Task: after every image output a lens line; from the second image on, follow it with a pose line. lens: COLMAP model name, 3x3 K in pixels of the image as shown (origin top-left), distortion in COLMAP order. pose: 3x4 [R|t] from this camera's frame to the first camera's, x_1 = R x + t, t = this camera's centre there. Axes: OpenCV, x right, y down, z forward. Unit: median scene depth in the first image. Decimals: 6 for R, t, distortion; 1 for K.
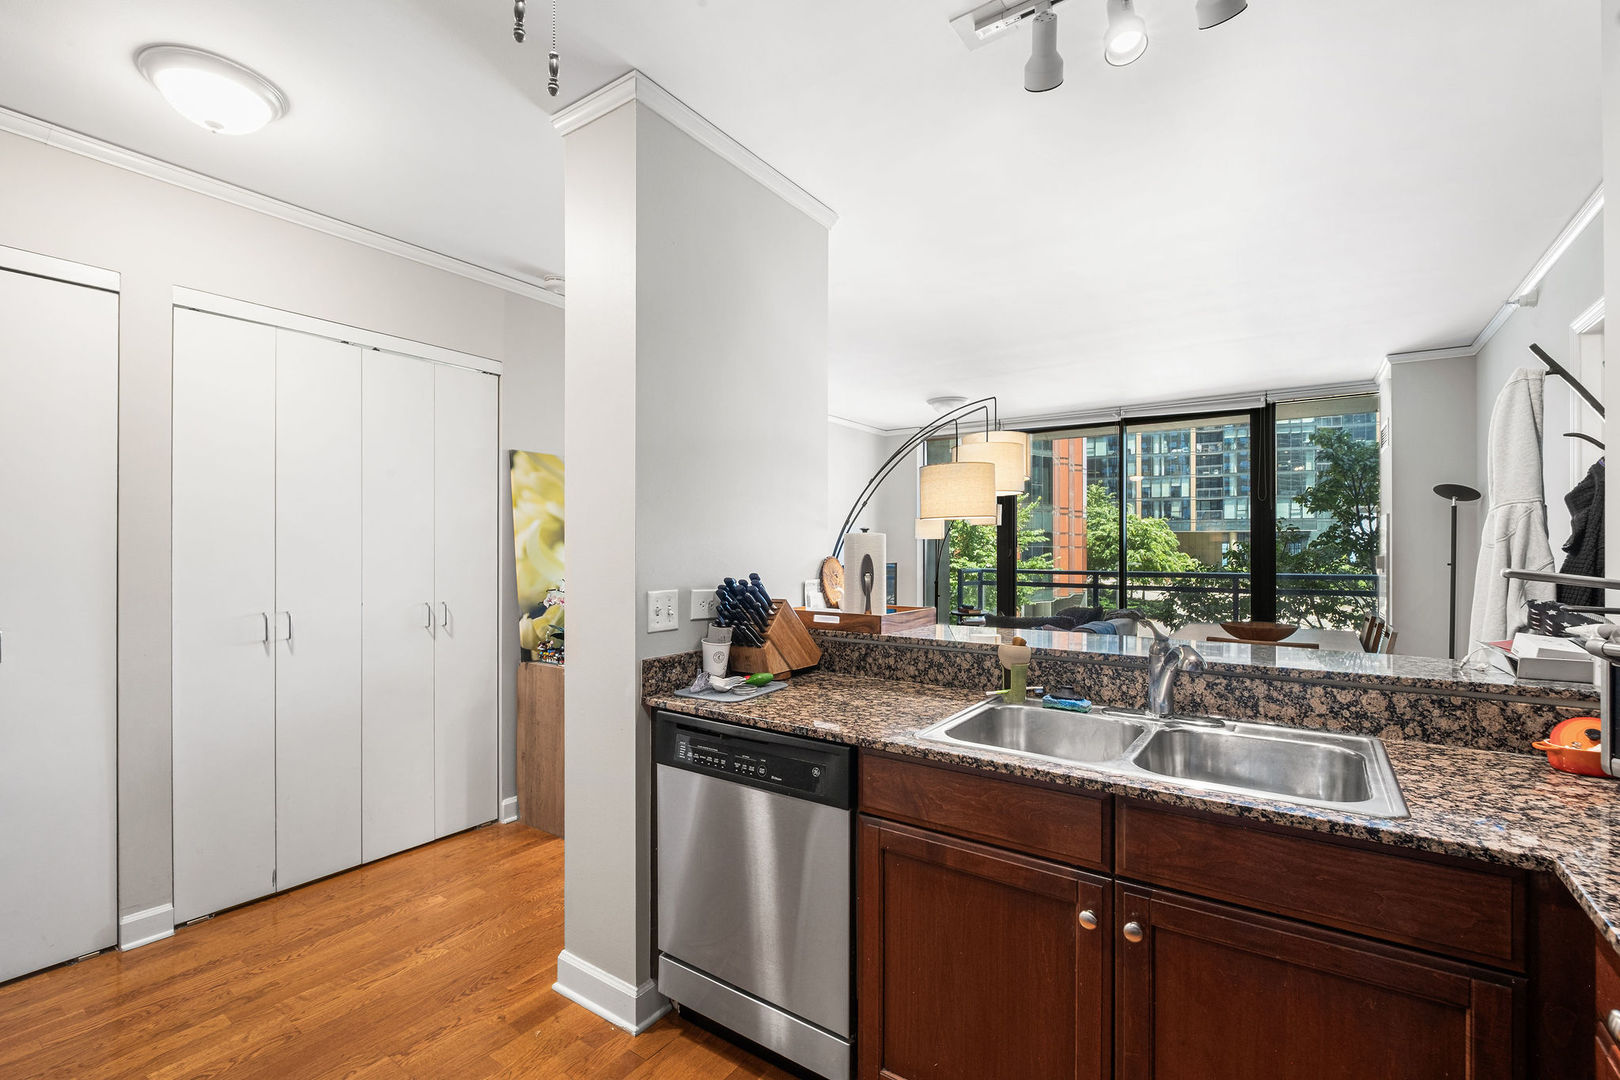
lens RADIAL K [[712.1, 0, 803.0], [0, 712.1, 546.2], [0, 0, 1]] dist [-0.006041, -0.002517]
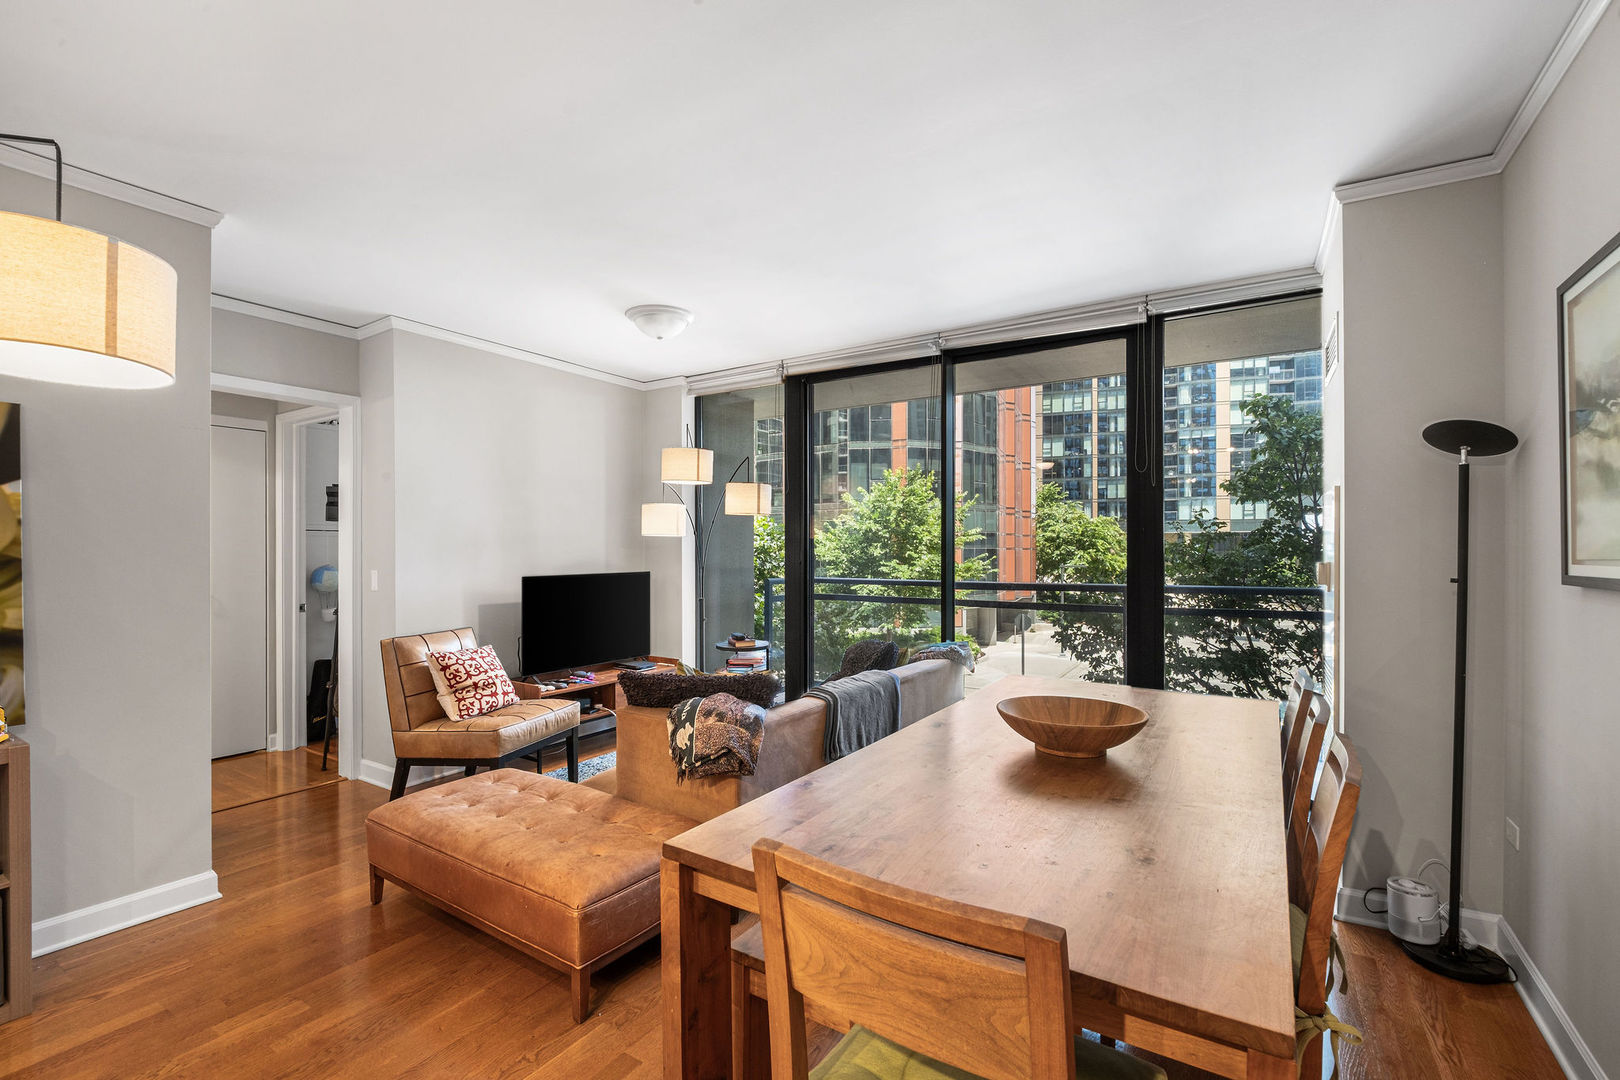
lens RADIAL K [[712.1, 0, 802.3], [0, 712.1, 551.0], [0, 0, 1]] dist [-0.006041, -0.002517]
pose [[0.999073, -0.001804, 0.043000, 0.290308], [0.001634, 0.999991, 0.004005, 0.001245], [-0.043007, -0.003932, 0.999067, 0.351090]]
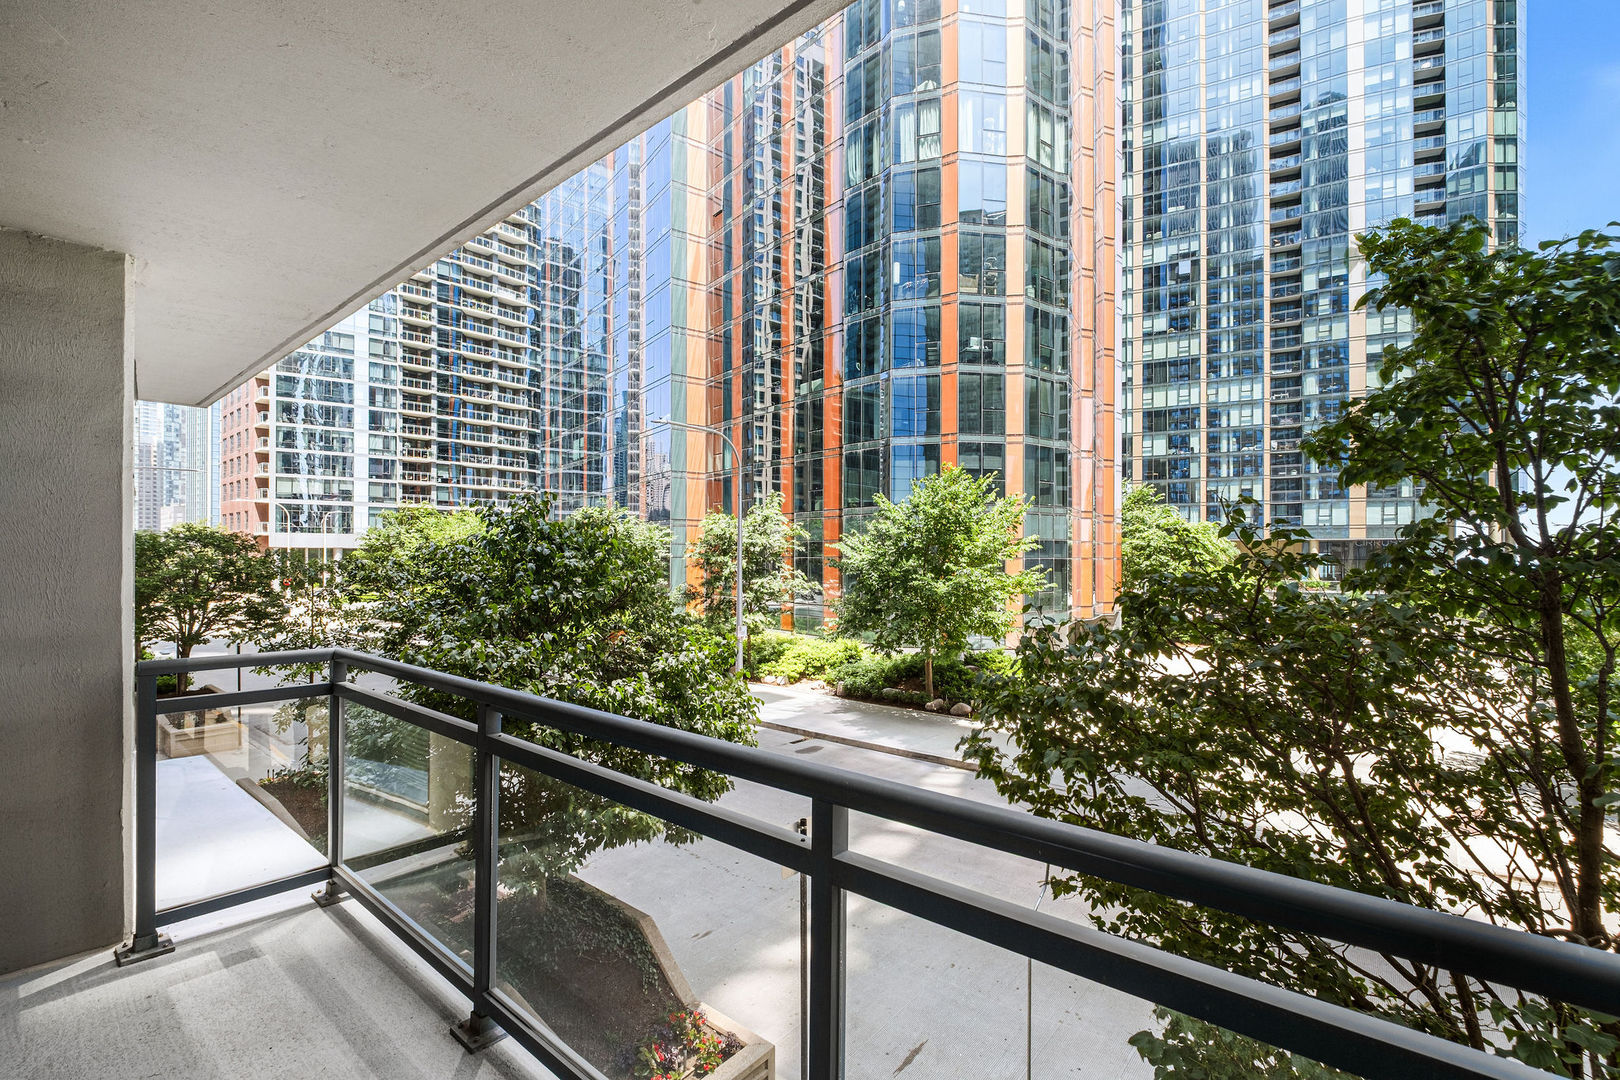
lens RADIAL K [[712.1, 0, 815.2], [0, 712.1, 554.0], [0, 0, 1]] dist [-0.006041, -0.002517]
pose [[0.997004, 0.001930, -0.077327, 0.740907], [-0.001960, 0.999998, -0.000318, -0.022982], [0.077327, 0.000469, 0.997006, 0.981249]]
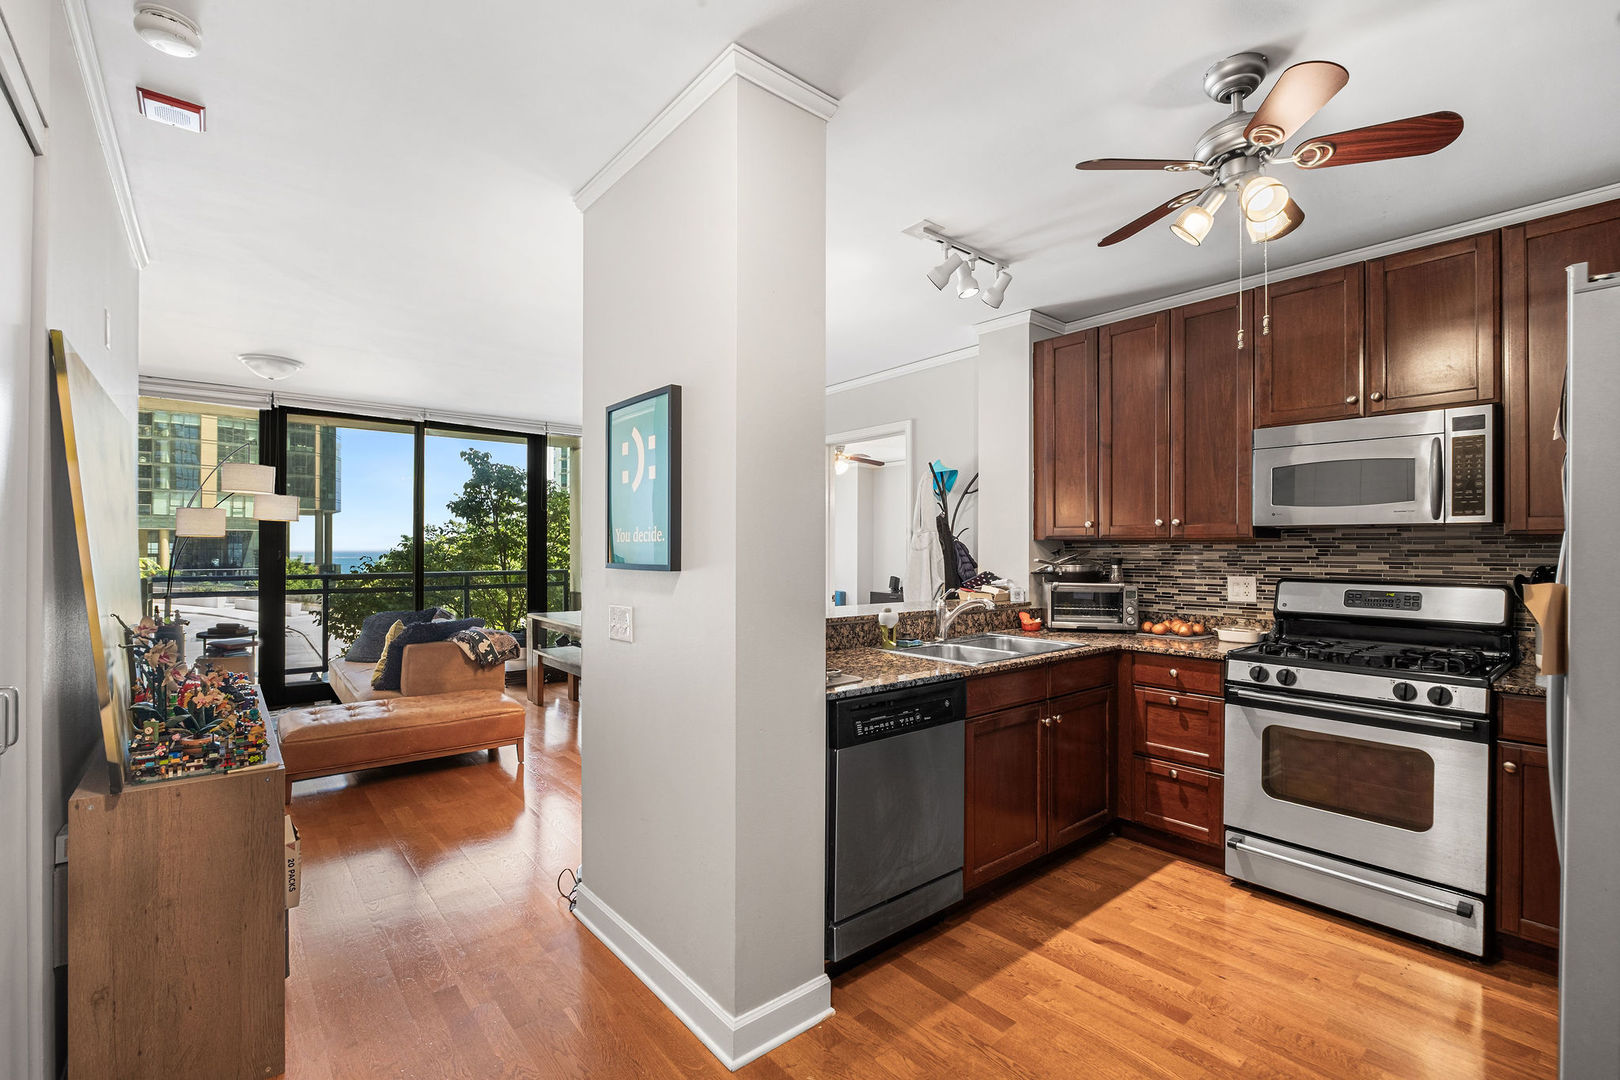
lens RADIAL K [[712.1, 0, 792.5], [0, 712.1, 545.0], [0, 0, 1]] dist [-0.006041, -0.002517]
pose [[0.268178, 0.006288, 0.963349, -0.373287], [-0.004273, 0.999977, -0.005337, -0.000607], [-0.963360, -0.002686, 0.268198, 0.227869]]
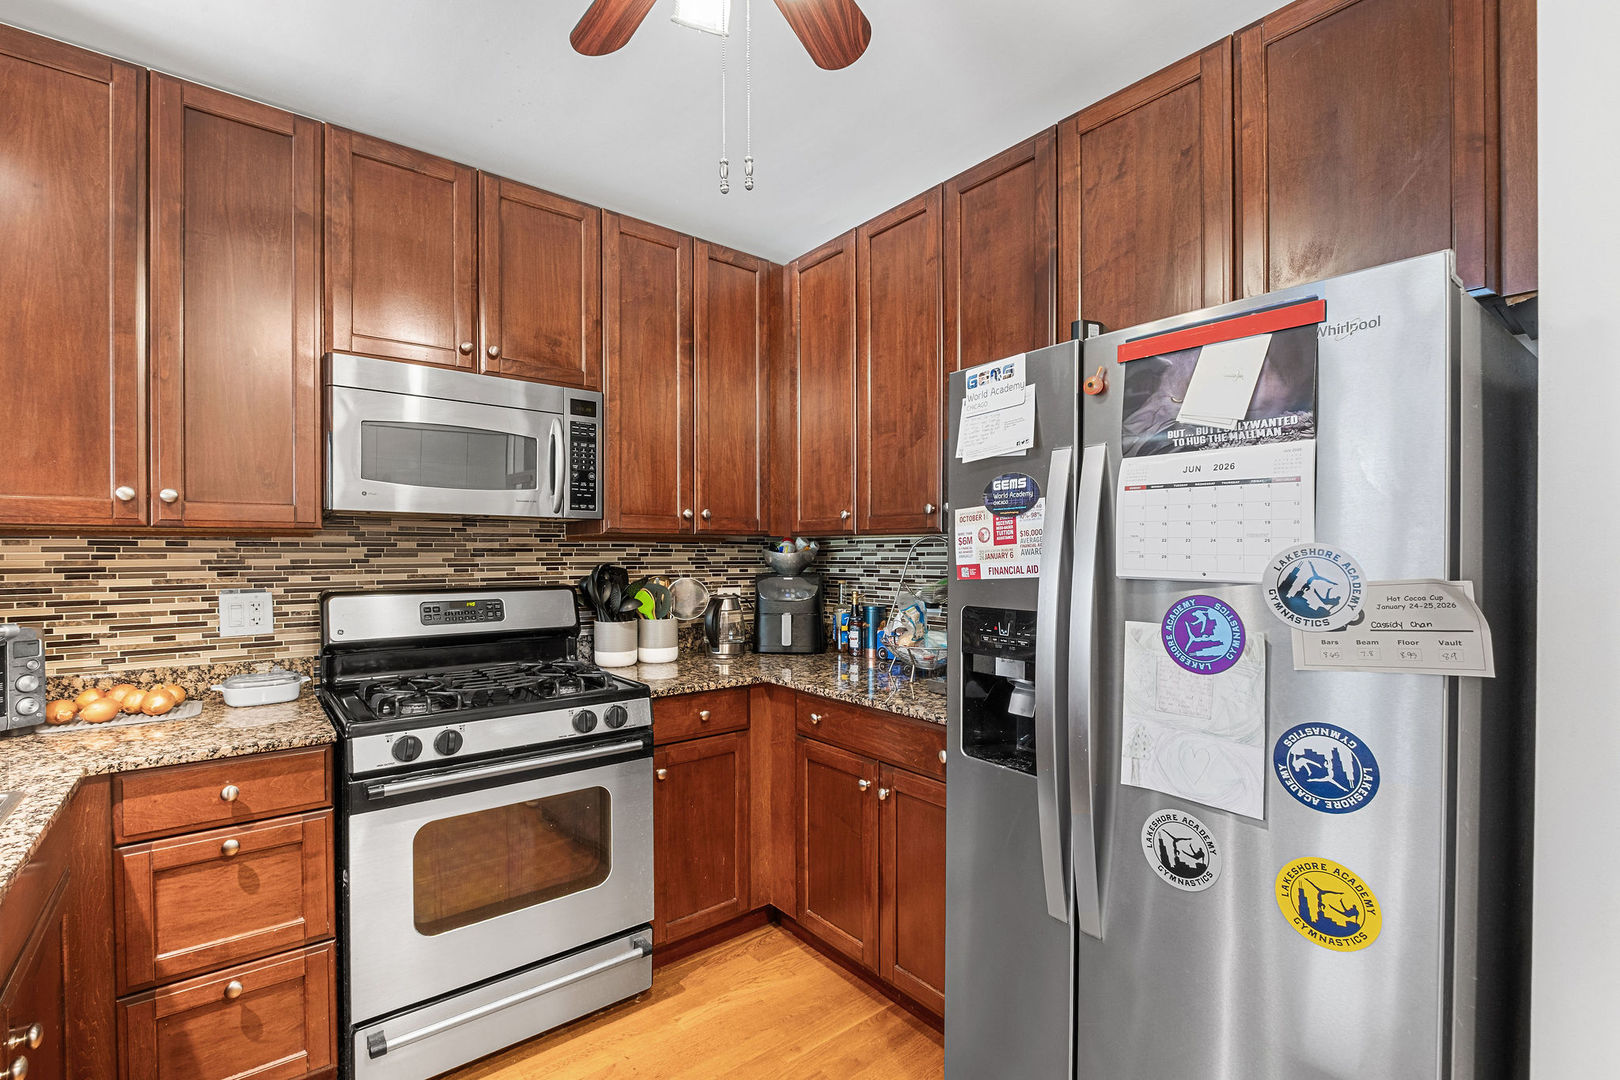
lens RADIAL K [[712.1, 0, 803.0], [0, 712.1, 557.4], [0, 0, 1]] dist [-0.006041, -0.002517]
pose [[-0.960788, 0.000382, 0.277285, -0.108984], [0.002399, 0.999973, 0.006935, 0.000736], [-0.277274, 0.007328, -0.960763, 0.282655]]
